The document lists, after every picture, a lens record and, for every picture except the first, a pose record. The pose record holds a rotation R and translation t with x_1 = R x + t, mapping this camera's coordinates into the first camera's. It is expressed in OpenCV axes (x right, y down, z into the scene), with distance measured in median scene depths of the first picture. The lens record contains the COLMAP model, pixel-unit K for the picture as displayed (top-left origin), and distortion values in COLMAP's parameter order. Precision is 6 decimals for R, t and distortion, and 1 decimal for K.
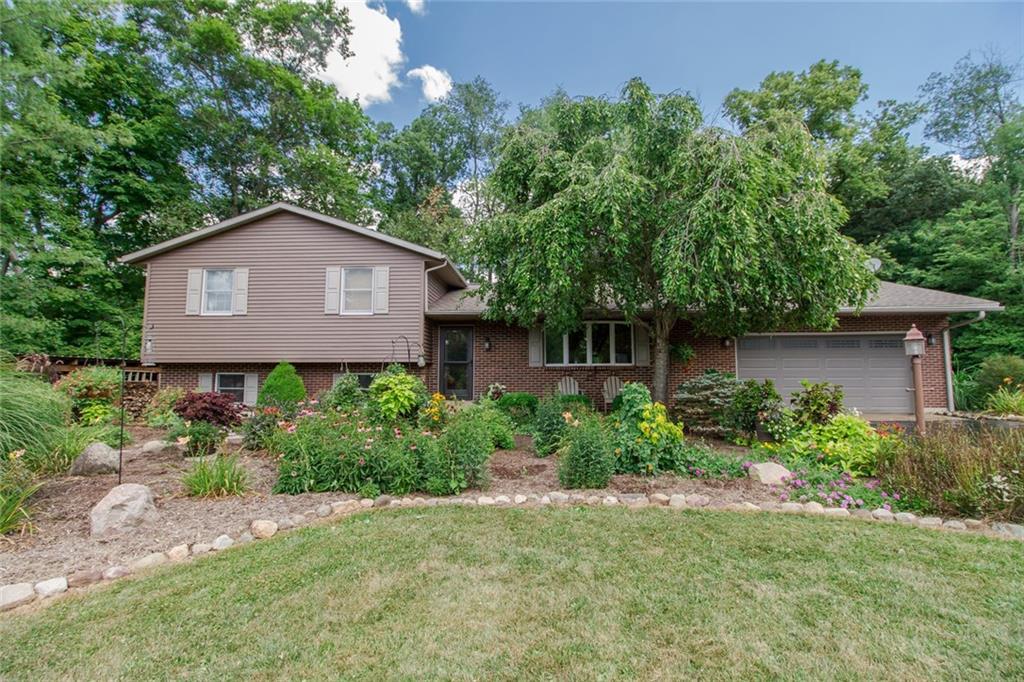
lens RADIAL K [[476.7, 0, 511.1], [0, 476.7, 337.0], [0, 0, 1]] dist [-0.009822, -0.000267]
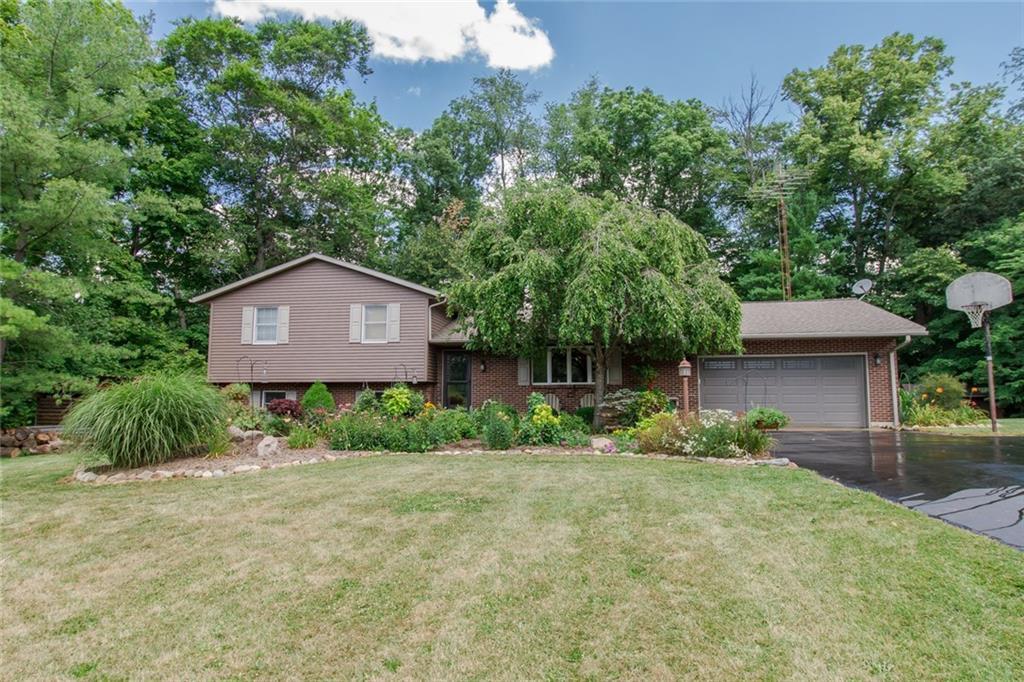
lens RADIAL K [[659.4, 0, 512.3], [0, 659.4, 338.8], [0, 0, 1]] dist [-0.006348, -0.001898]
pose [[0.993640, -0.009489, -0.112201, 0.209574], [0.007745, 0.999843, -0.015968, -0.026506], [0.112335, 0.014997, 0.993557, -0.618043]]
